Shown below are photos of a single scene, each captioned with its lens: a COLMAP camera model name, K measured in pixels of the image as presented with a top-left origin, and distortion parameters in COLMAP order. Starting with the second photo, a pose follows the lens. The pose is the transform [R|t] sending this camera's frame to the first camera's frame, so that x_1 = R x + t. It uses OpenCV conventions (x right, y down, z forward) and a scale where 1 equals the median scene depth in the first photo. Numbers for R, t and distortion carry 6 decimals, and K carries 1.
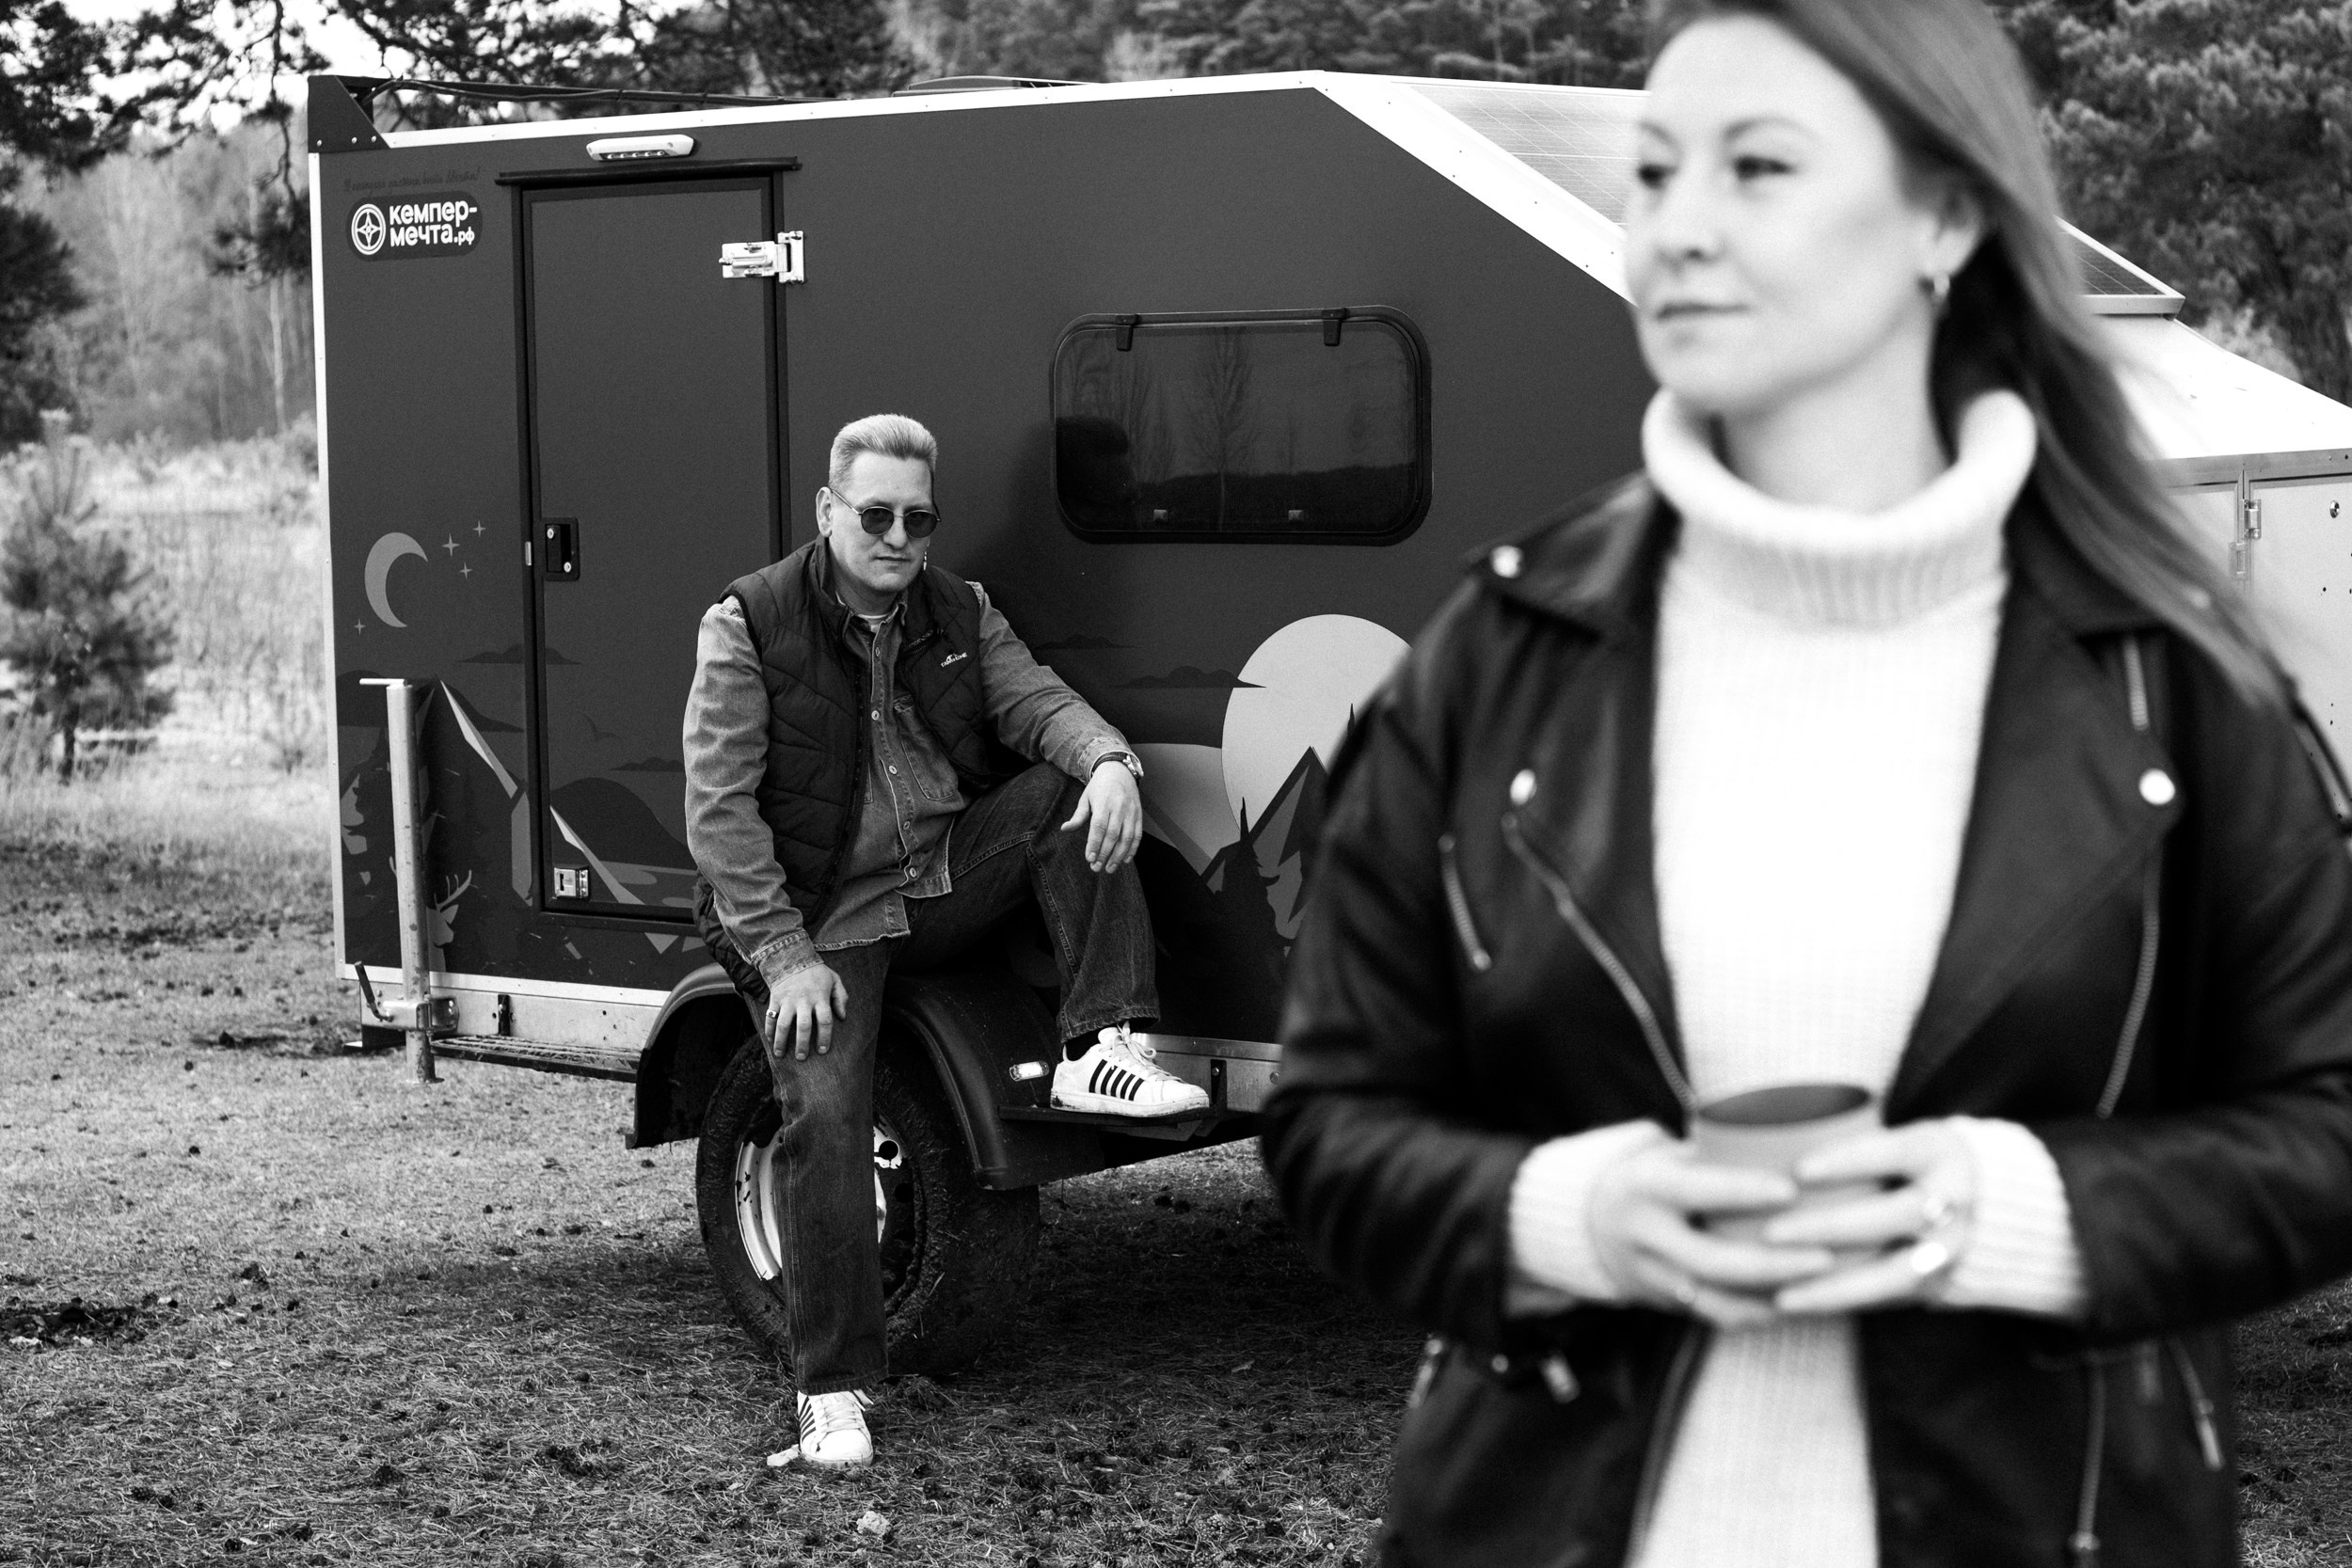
lens RADIAL K [[4906.0, 0, 1188.7], [0, 4906.0, 805.7], [0, 0, 1]] dist [-0.097855, 0.000000]
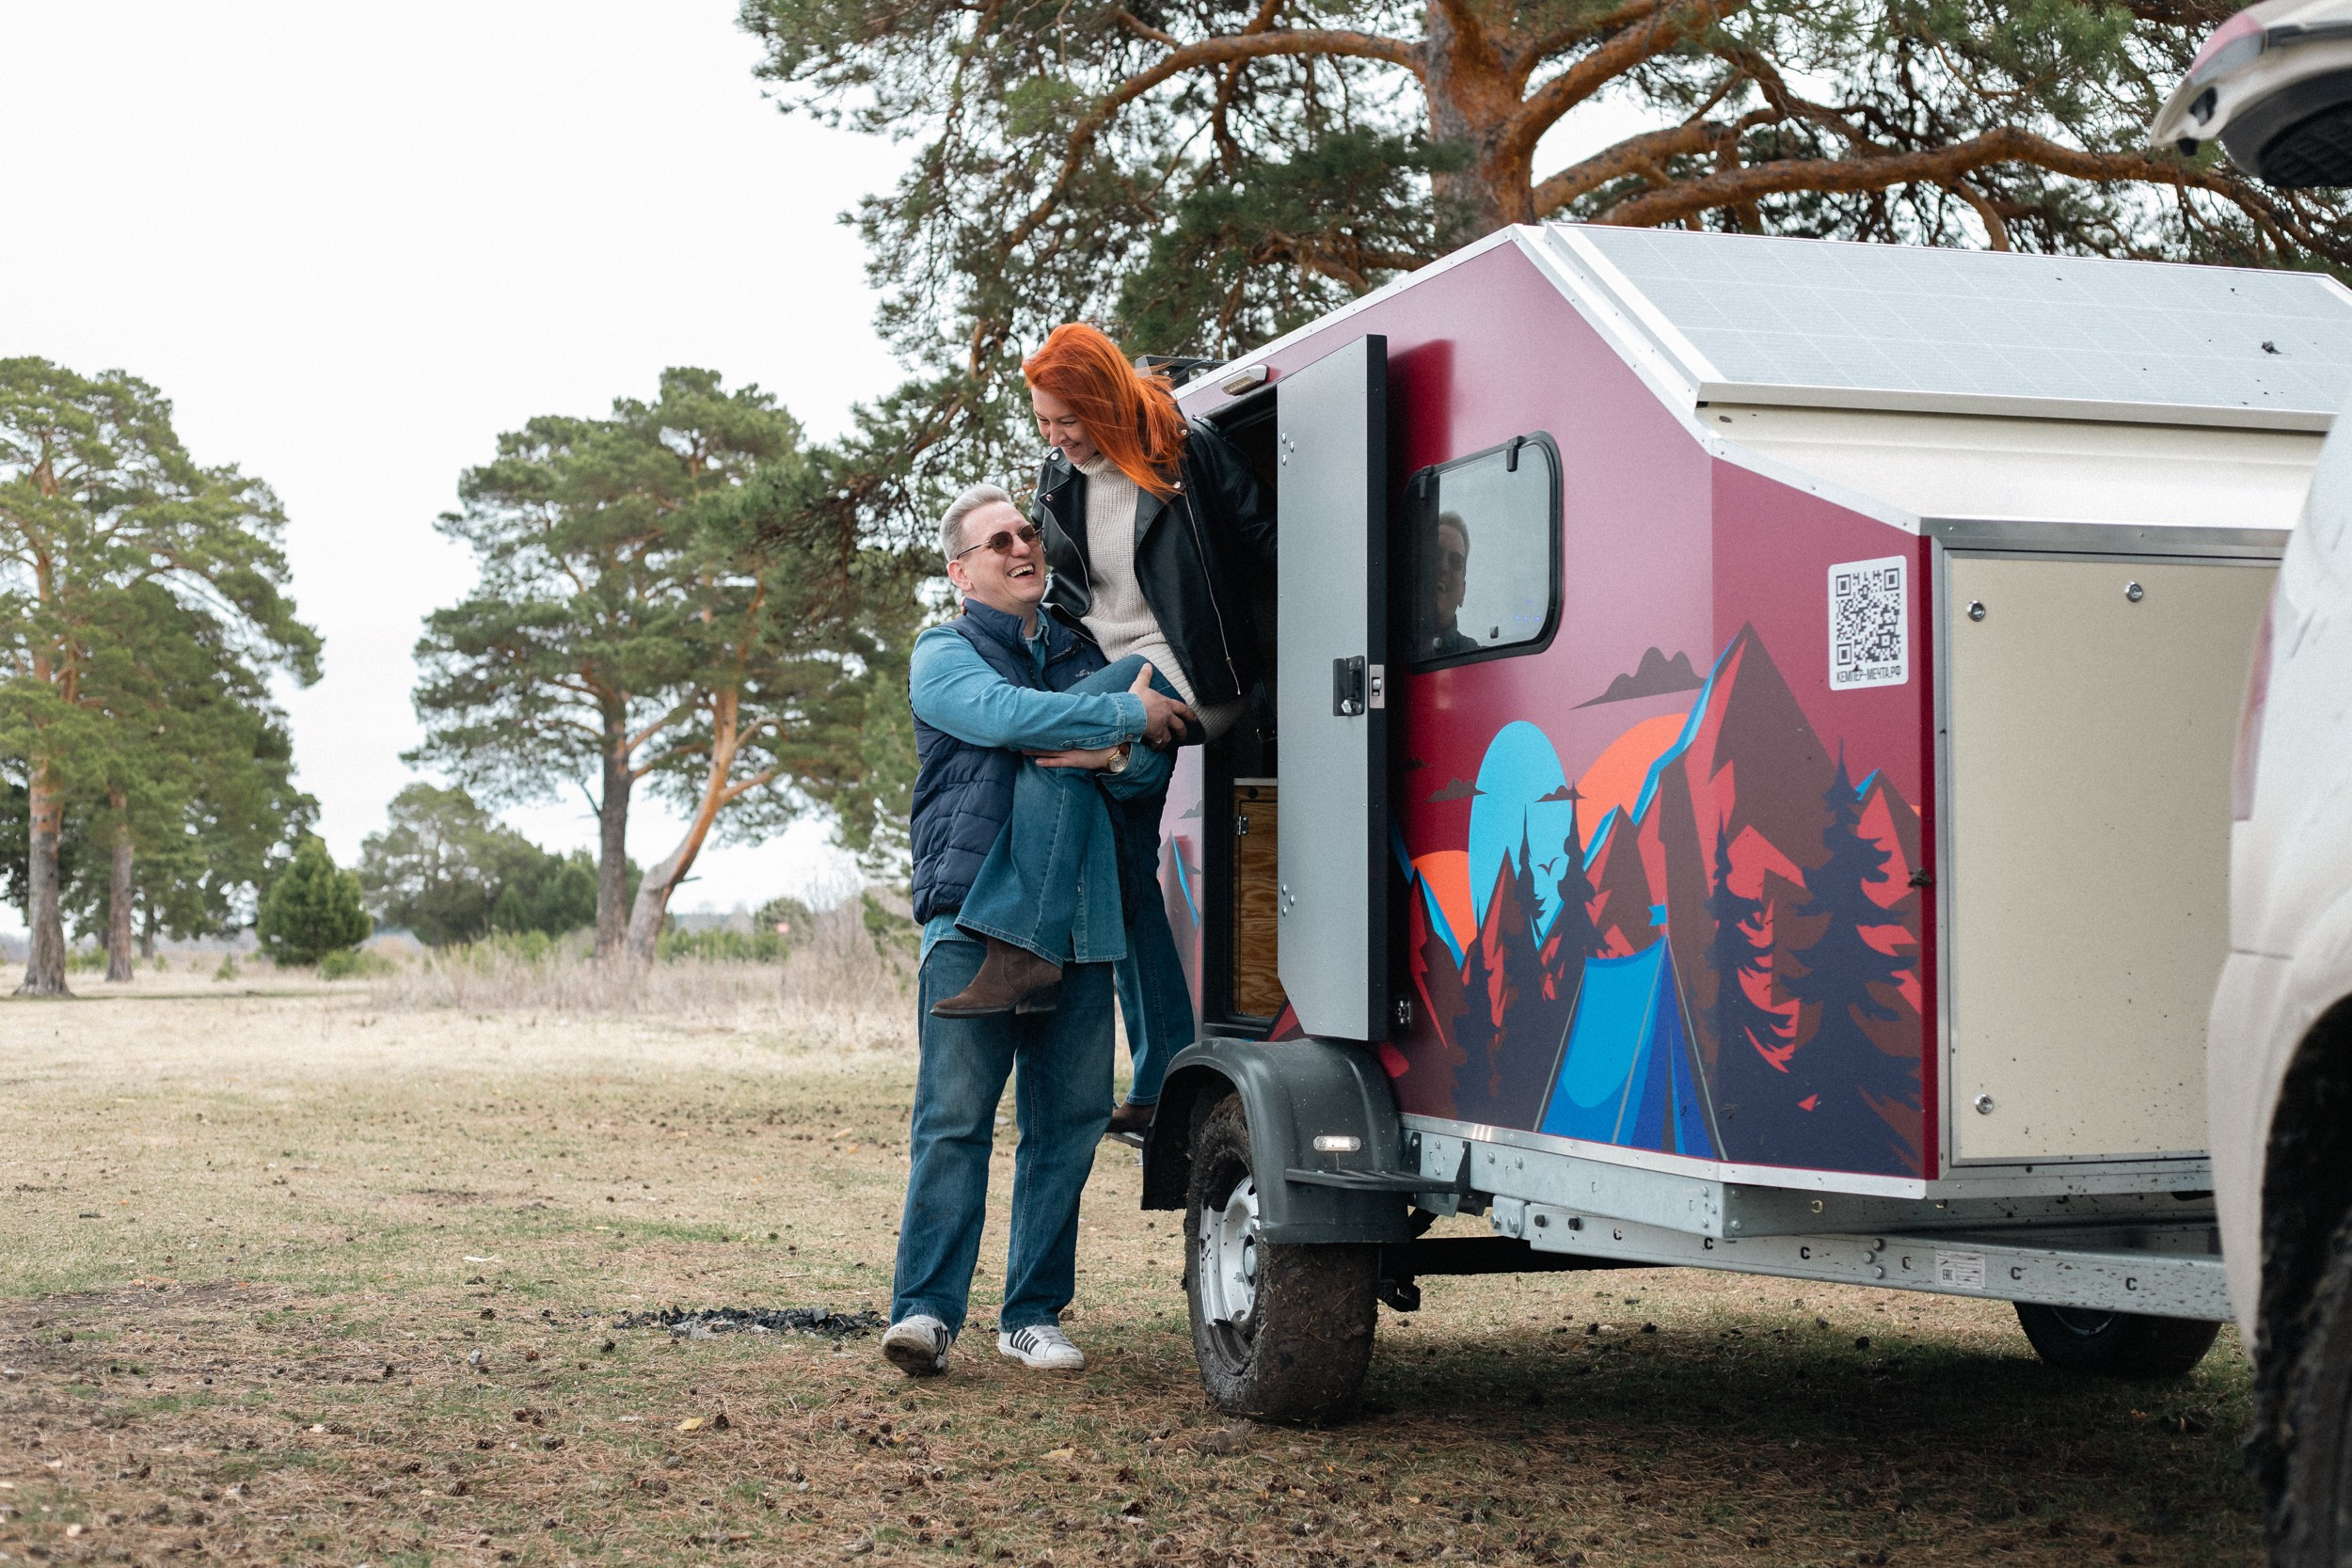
lens RADIAL K [[3523.3, 0, 1156.9], [0, 3523.3, 791.8], [0, 0, 1]] dist [-0.102806, 0.000000]
pose [[0.812418, -0.000249, -0.583076, 0.362179], [-0.066586, 0.993418, -0.093200, 0.046712], [0.579261, 0.114542, 0.807054, 0.290104]]
